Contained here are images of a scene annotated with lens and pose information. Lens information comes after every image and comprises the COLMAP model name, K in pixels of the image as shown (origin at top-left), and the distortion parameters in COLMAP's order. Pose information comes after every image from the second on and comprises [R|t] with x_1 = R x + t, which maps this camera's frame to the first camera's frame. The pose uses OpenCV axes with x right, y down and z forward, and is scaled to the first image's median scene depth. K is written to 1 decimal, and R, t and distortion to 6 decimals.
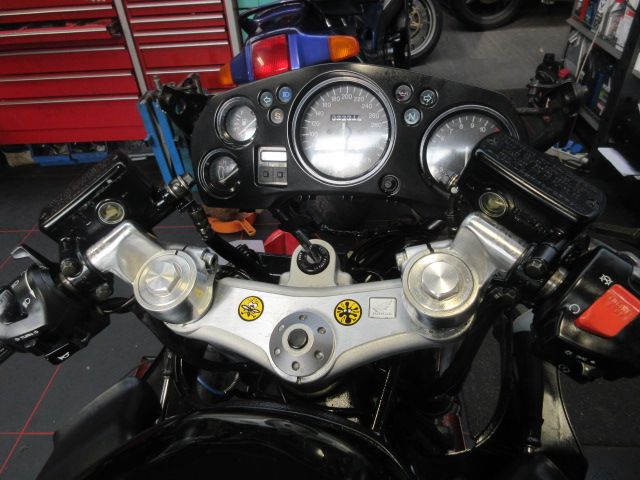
lens RADIAL K [[463.5, 0, 318.9], [0, 463.5, 241.4], [0, 0, 1]] dist [-0.004237, 0.000280]
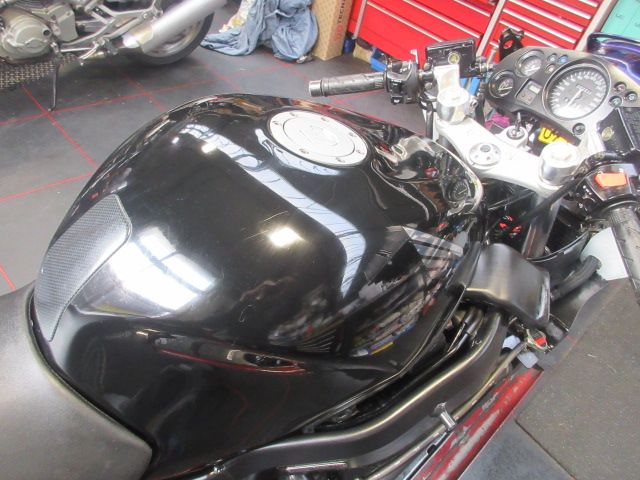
lens RADIAL K [[463.5, 0, 321.1], [0, 463.5, 240.4], [0, 0, 1]] dist [-0.004237, 0.000280]
pose [[0.692012, 0.622378, -0.365739, 0.383373], [-0.611860, 0.774543, 0.160346, 0.533161], [0.383077, 0.112820, 0.916801, -0.974645]]
